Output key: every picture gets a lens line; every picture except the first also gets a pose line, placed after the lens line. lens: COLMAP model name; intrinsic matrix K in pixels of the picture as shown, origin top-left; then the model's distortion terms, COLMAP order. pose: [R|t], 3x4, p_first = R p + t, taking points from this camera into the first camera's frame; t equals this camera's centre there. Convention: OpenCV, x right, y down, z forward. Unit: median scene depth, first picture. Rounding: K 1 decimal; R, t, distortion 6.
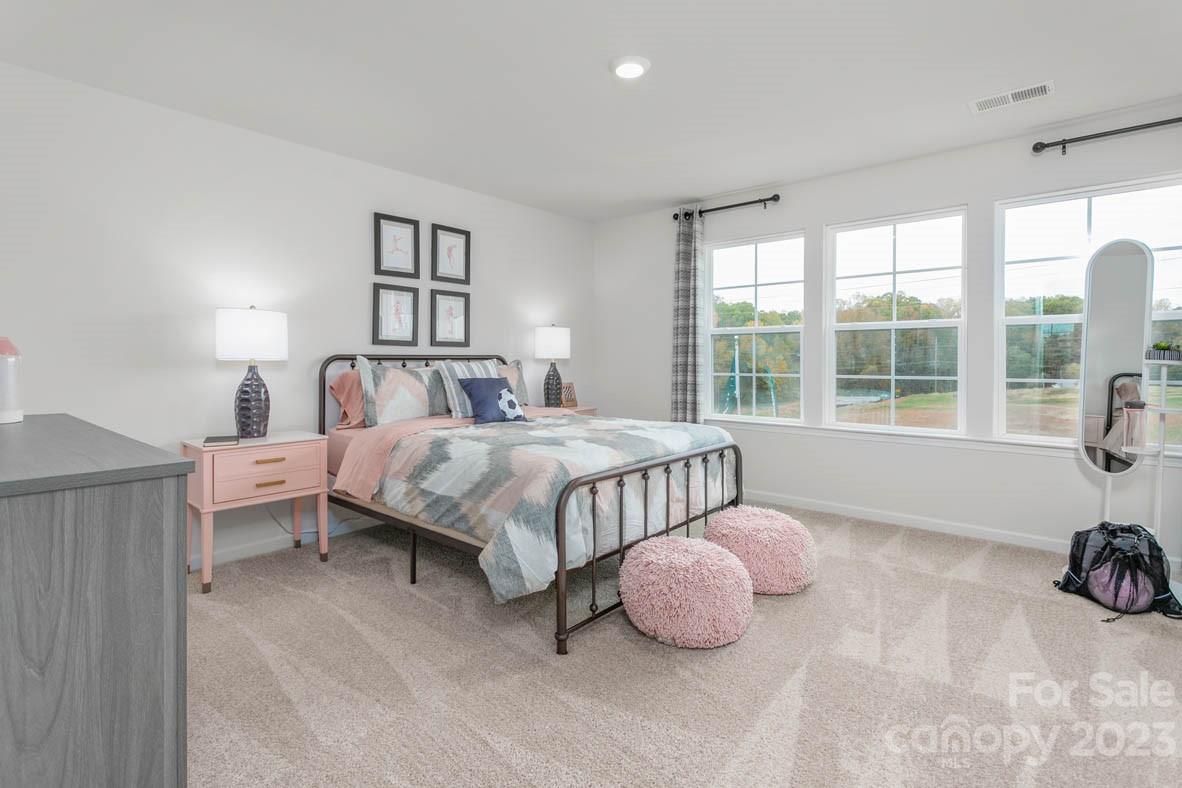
lens RADIAL K [[579.0, 0, 588.7], [0, 579.0, 349.0], [0, 0, 1]] dist [0.000179, 0.000216]
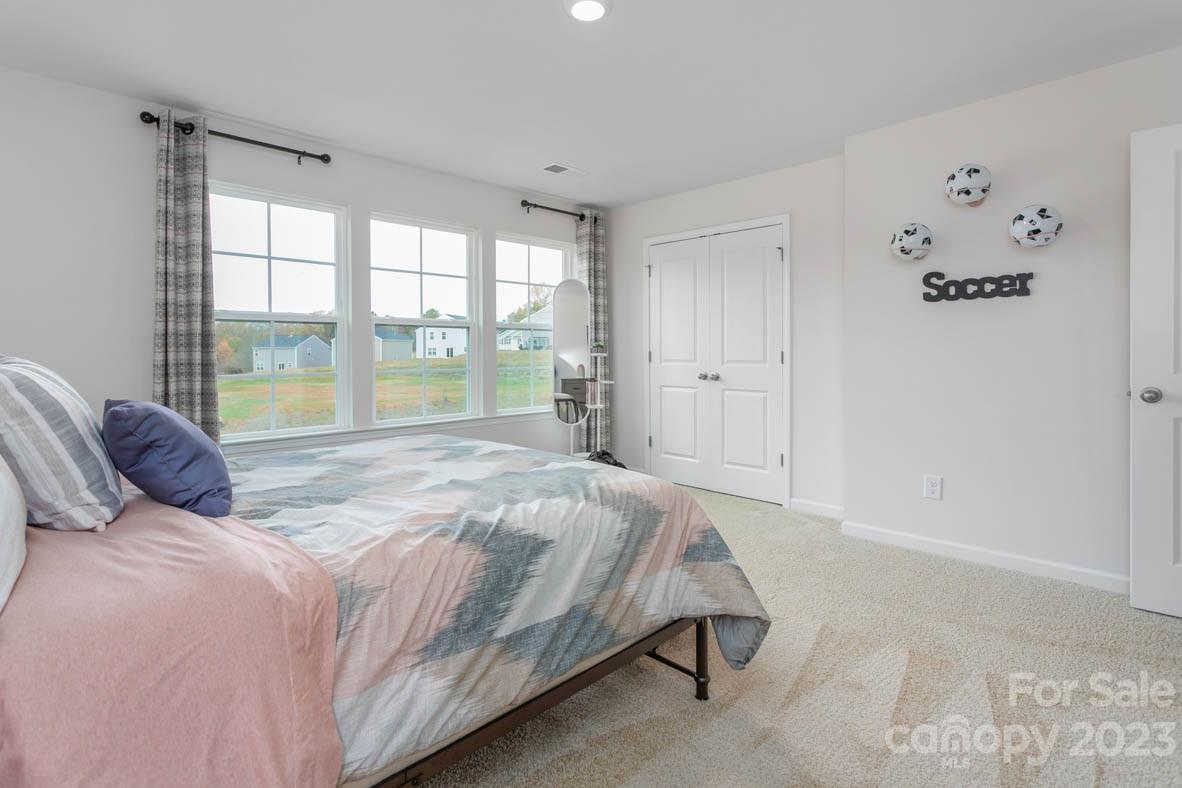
lens RADIAL K [[579.0, 0, 588.7], [0, 579.0, 349.0], [0, 0, 1]] dist [0.000179, 0.000216]
pose [[0.067582, 0.008464, 0.997678, -0.689587], [-0.007930, 0.999937, -0.007946, 0.017299], [-0.997682, -0.007374, 0.067645, 0.845695]]
